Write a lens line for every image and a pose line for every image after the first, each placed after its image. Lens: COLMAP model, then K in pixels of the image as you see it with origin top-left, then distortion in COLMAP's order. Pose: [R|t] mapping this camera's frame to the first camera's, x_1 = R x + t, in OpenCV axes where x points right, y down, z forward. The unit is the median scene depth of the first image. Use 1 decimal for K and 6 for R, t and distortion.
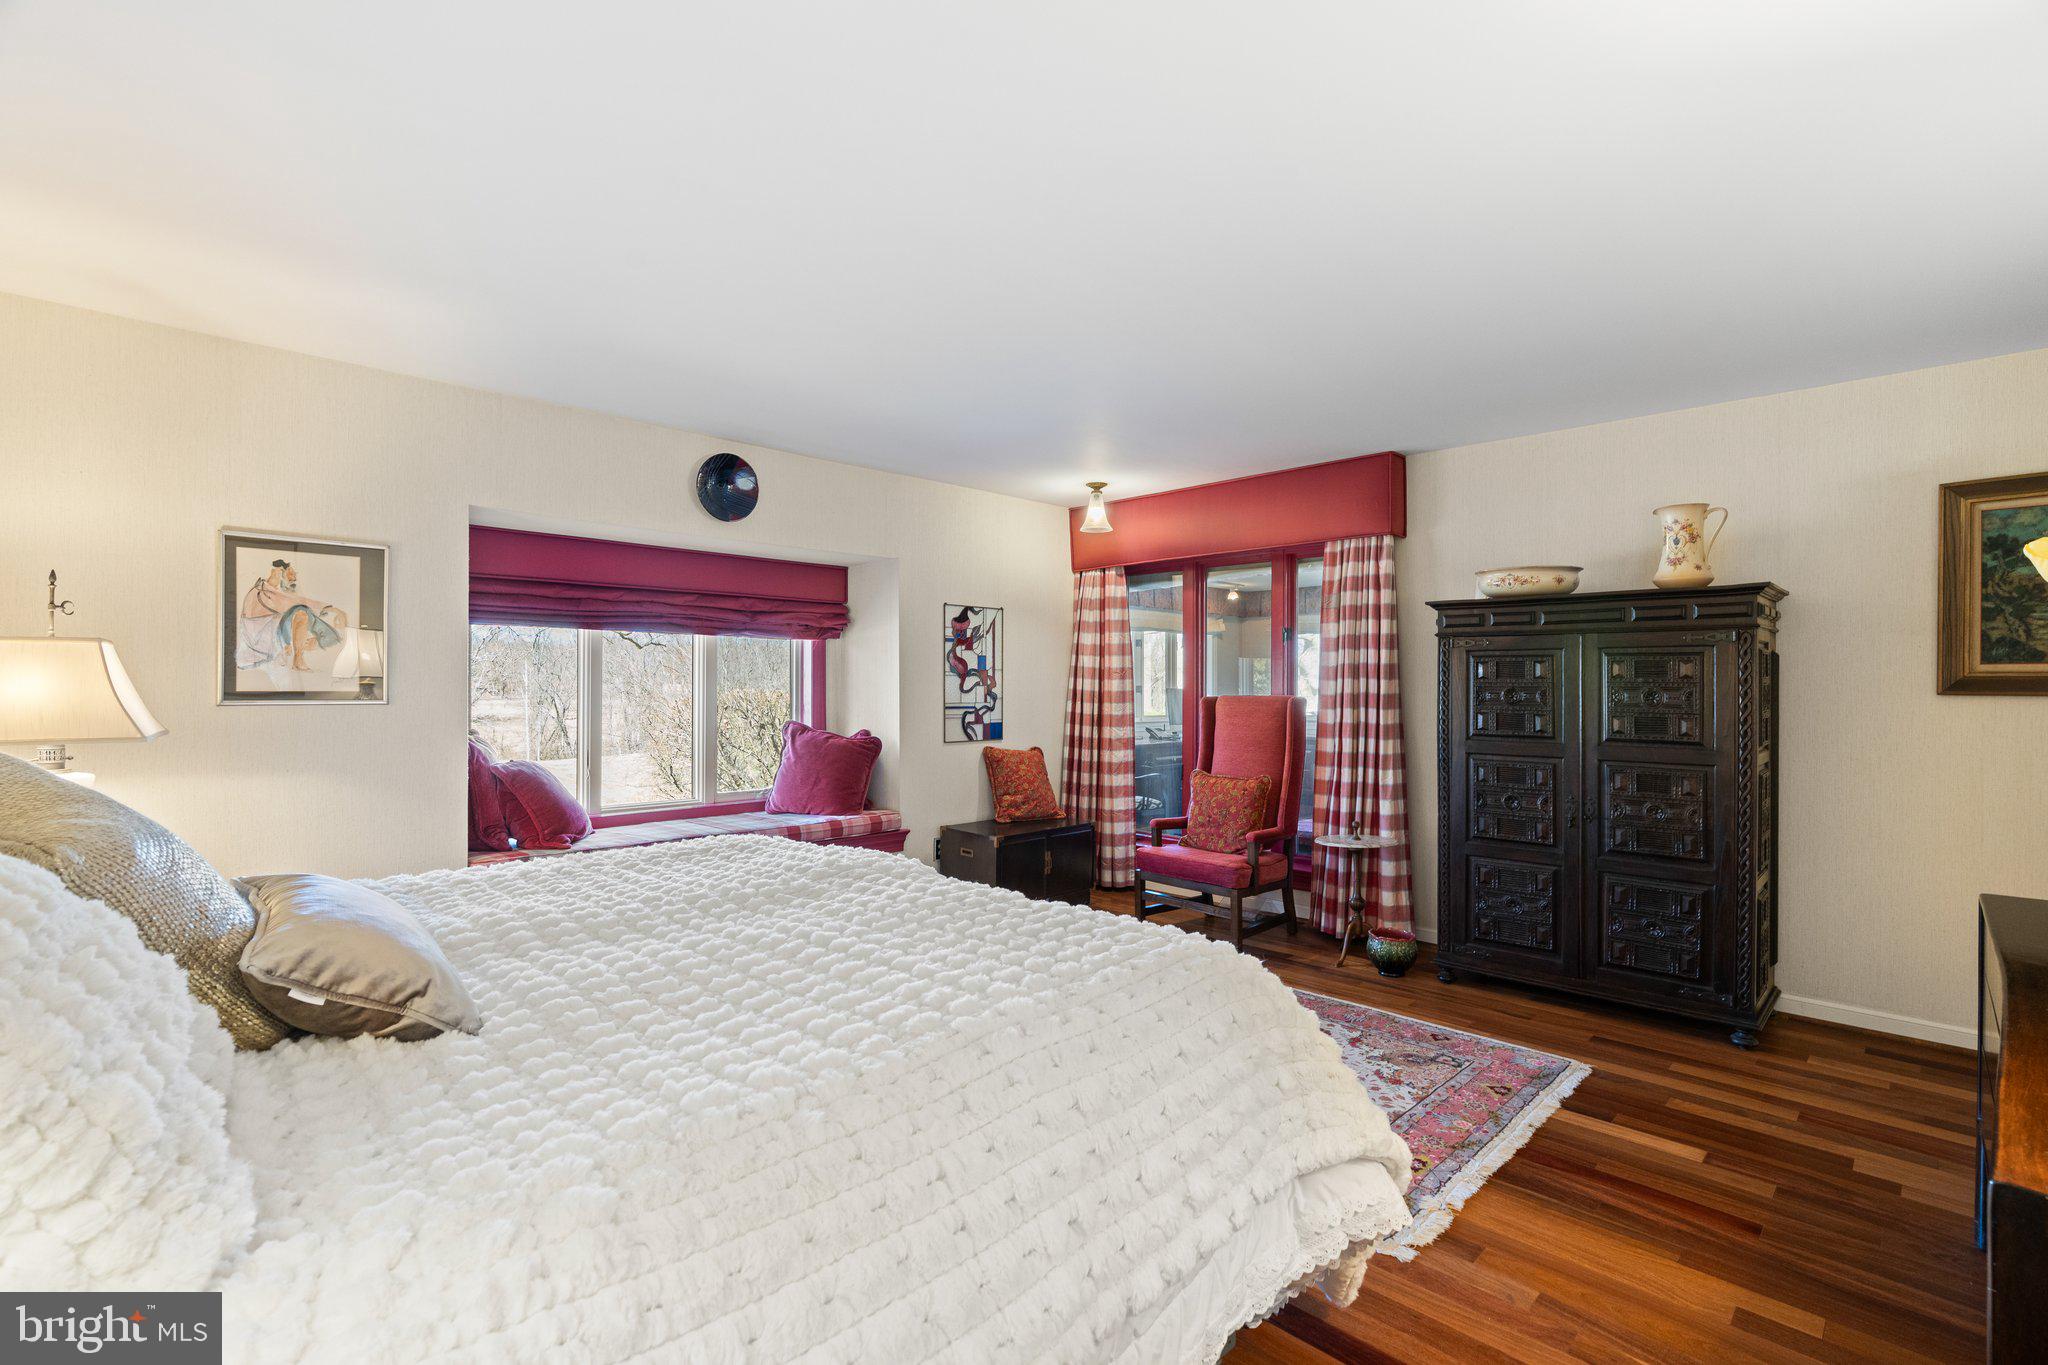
lens RADIAL K [[937.3, 0, 1009.2], [0, 937.3, 677.9], [0, 0, 1]] dist [-0.008325, 0.003383]
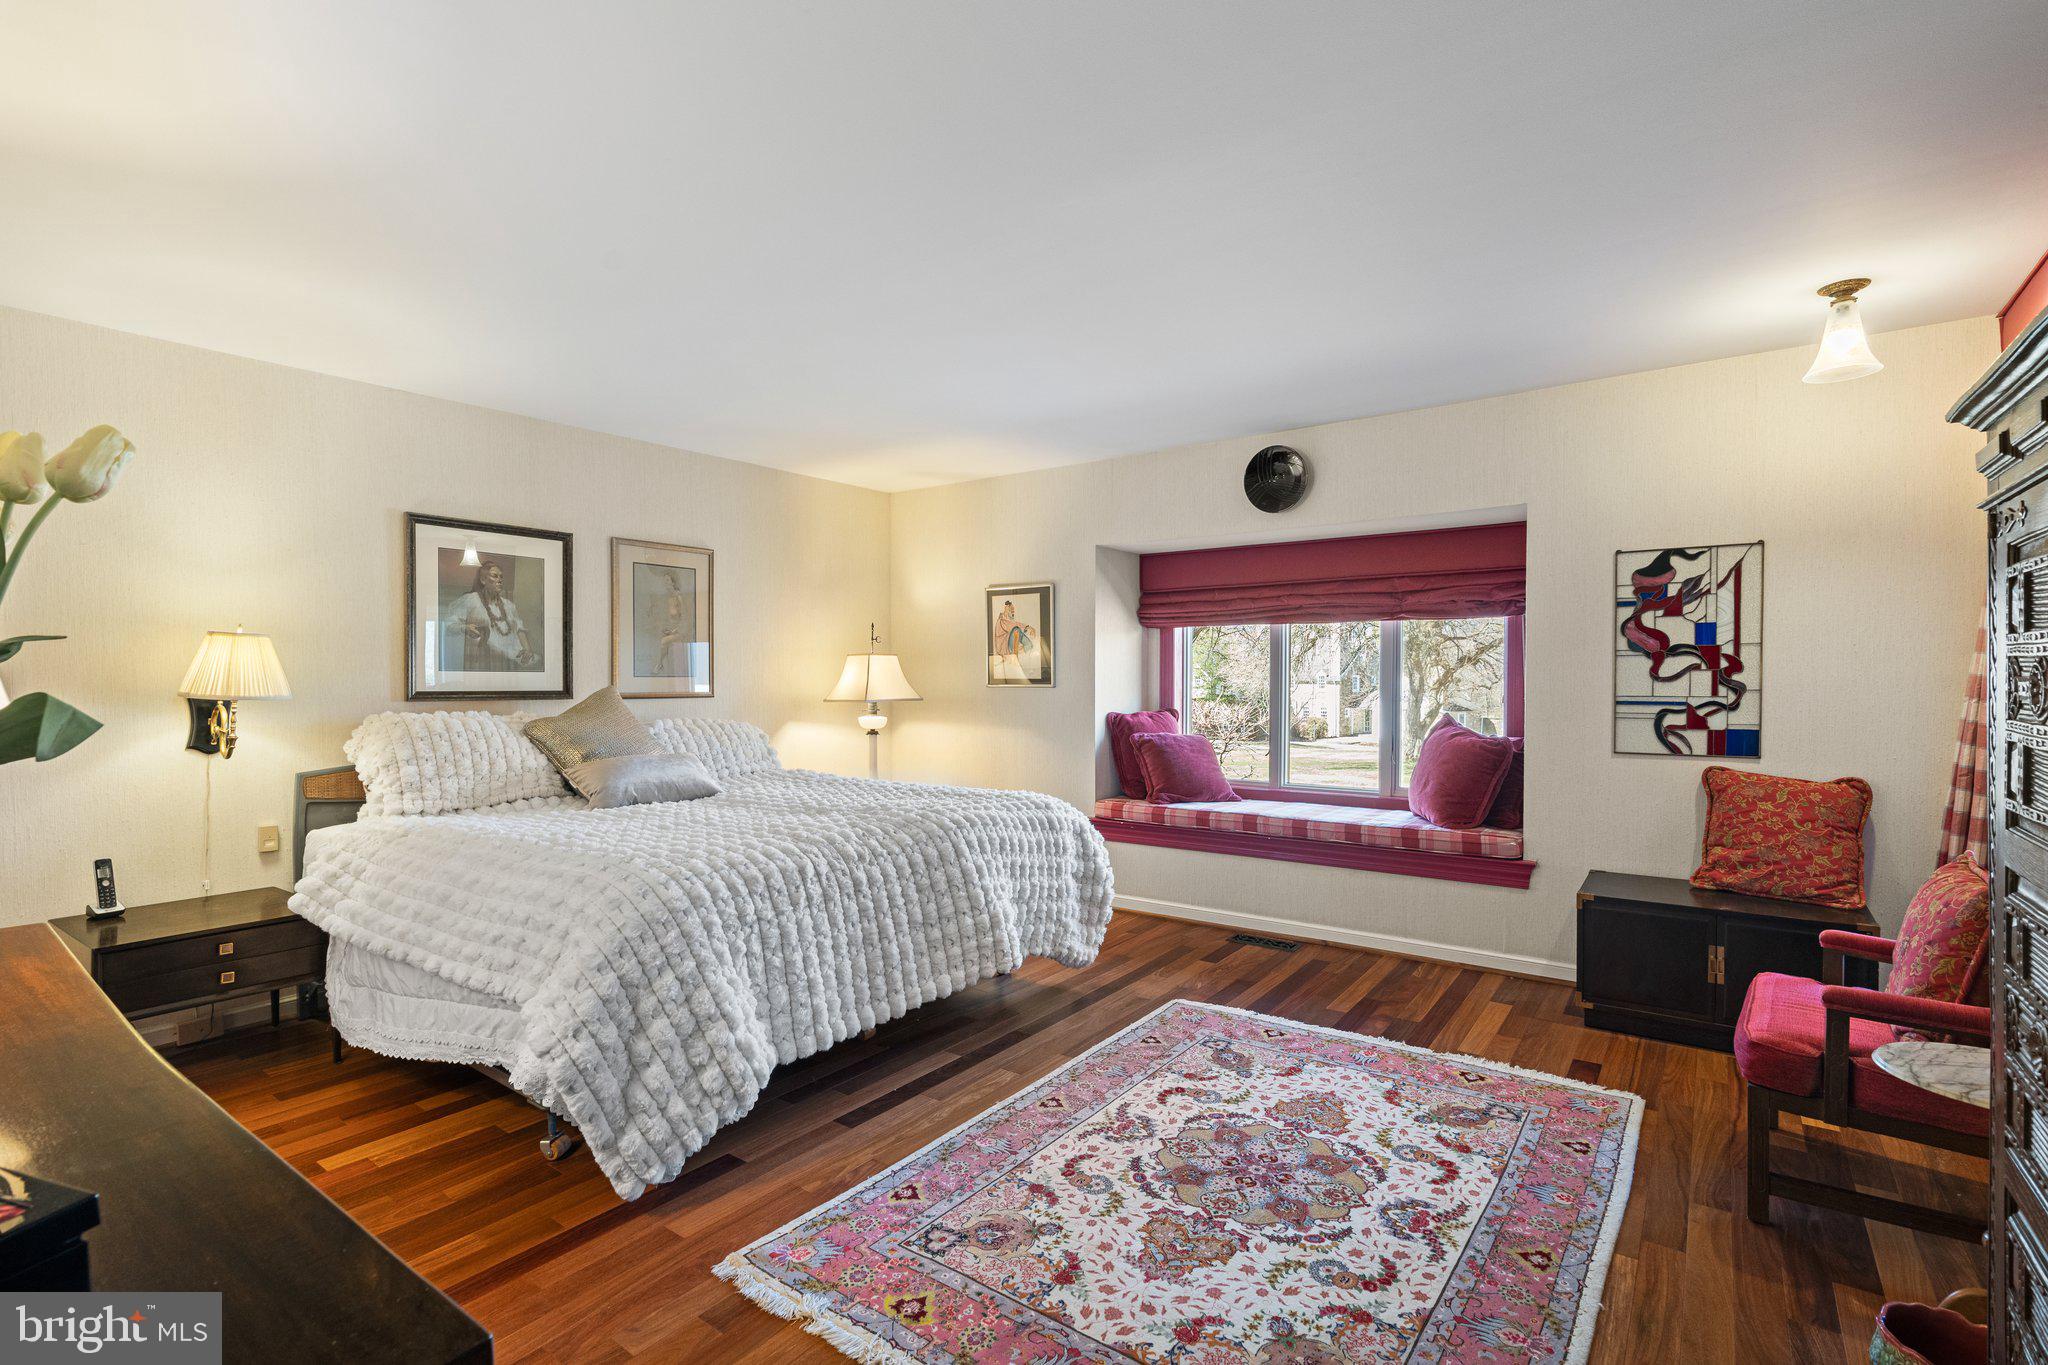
lens RADIAL K [[937.3, 0, 1006.5], [0, 937.3, 690.6], [0, 0, 1]] dist [-0.008325, 0.003383]
pose [[0.145891, 0.007523, -0.989272, 0.537670], [0.009277, 0.999917, 0.008972, 0.012285], [0.989257, -0.010487, 0.145809, 0.446680]]
